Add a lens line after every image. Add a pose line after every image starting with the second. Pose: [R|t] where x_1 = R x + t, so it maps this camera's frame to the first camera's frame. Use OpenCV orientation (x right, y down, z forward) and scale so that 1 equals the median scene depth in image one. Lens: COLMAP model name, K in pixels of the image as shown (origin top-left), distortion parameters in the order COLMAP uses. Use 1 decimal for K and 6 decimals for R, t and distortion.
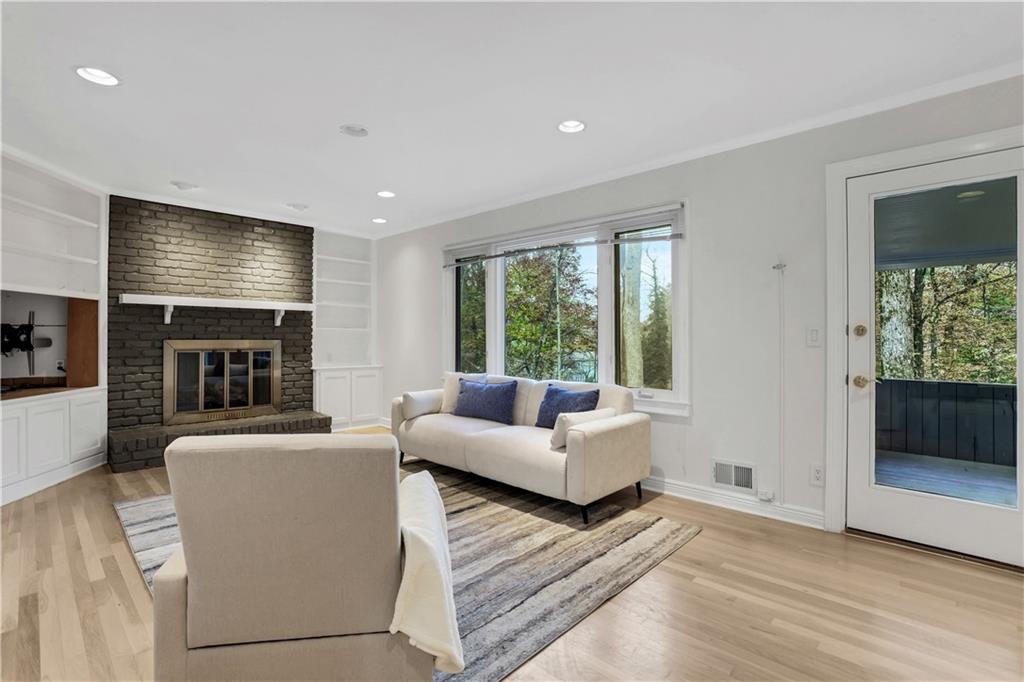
lens RADIAL K [[482.4, 0, 500.1], [0, 482.4, 331.0], [0, 0, 1]] dist [-0.058106, 0.013291]
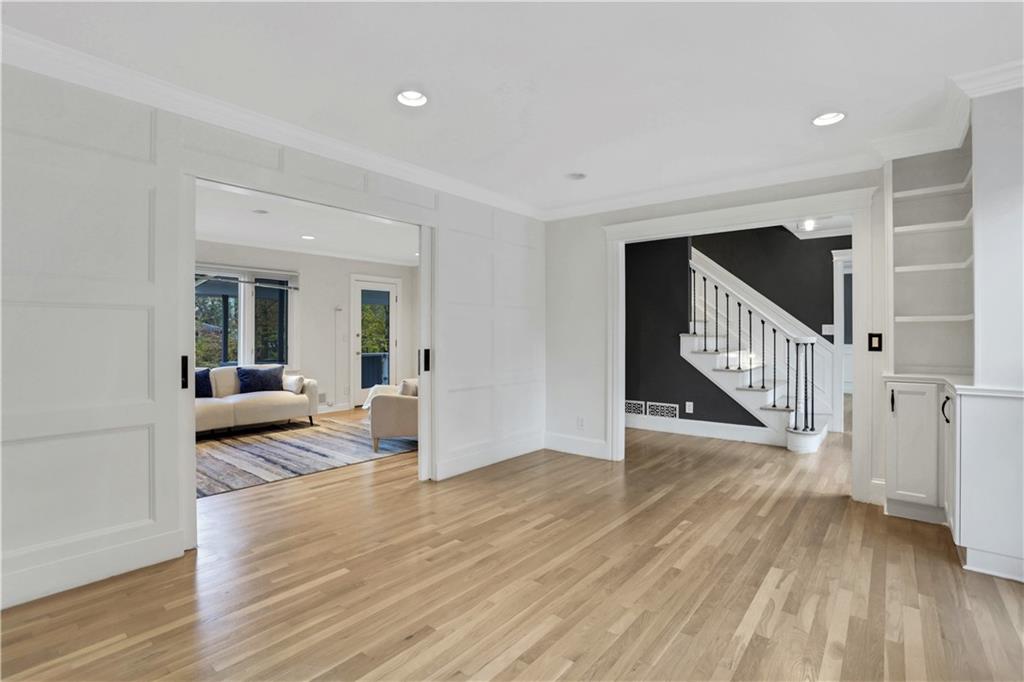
lens RADIAL K [[482.4, 0, 511.4], [0, 482.4, 337.2], [0, 0, 1]] dist [-0.058106, 0.013291]
pose [[-0.089265, -0.005359, 0.995993, -1.339862], [-0.013284, 0.999903, 0.004189, -0.008803], [-0.995919, -0.012857, -0.089328, 0.201186]]
